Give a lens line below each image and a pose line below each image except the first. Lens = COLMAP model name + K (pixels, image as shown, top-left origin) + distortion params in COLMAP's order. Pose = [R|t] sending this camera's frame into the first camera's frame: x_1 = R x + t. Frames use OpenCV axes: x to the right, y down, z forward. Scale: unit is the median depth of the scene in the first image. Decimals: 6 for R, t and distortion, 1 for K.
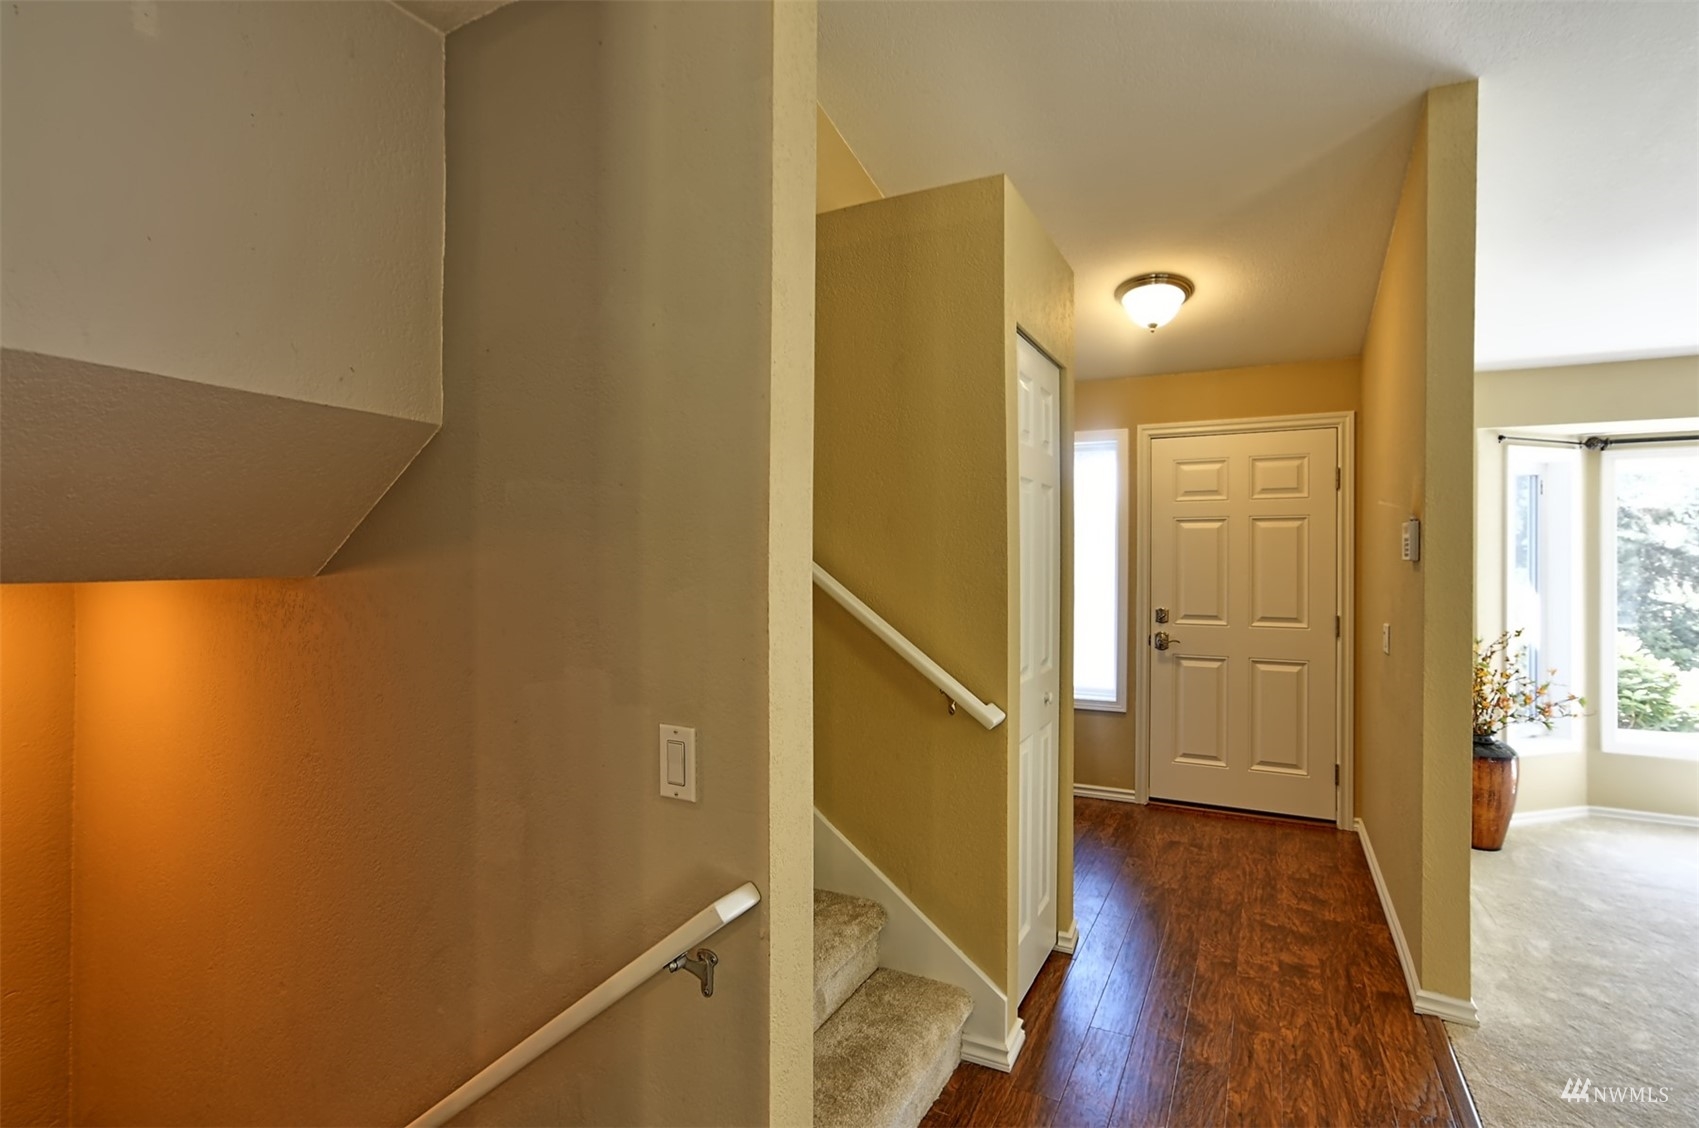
lens RADIAL K [[824.8, 0, 861.2], [0, 824.8, 557.5], [0, 0, 1]] dist [-0.029464, 0.021864]
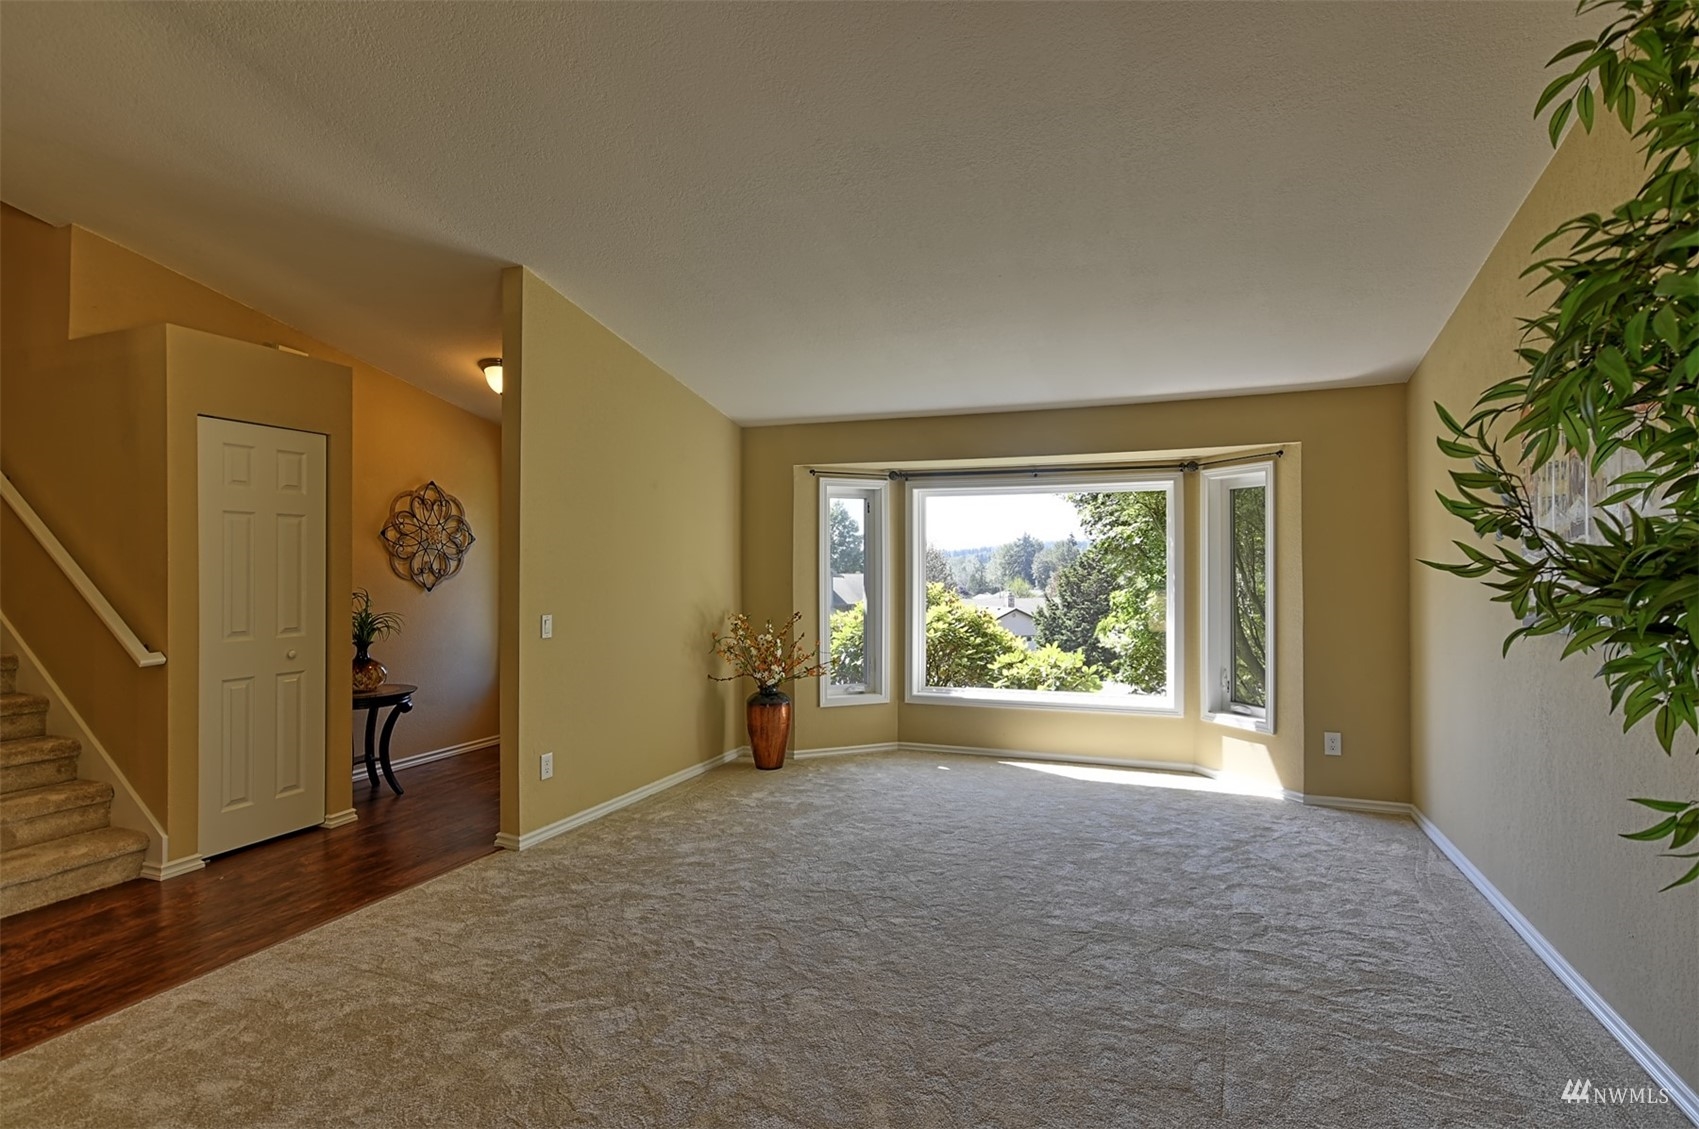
lens RADIAL K [[824.8, 0, 857.5], [0, 824.8, 565.6], [0, 0, 1]] dist [-0.029464, 0.021864]
pose [[0.994891, -0.004476, 0.100852, 0.676599], [0.004053, 0.999982, 0.004402, 0.003327], [-0.100870, -0.003971, 0.994892, -0.359509]]
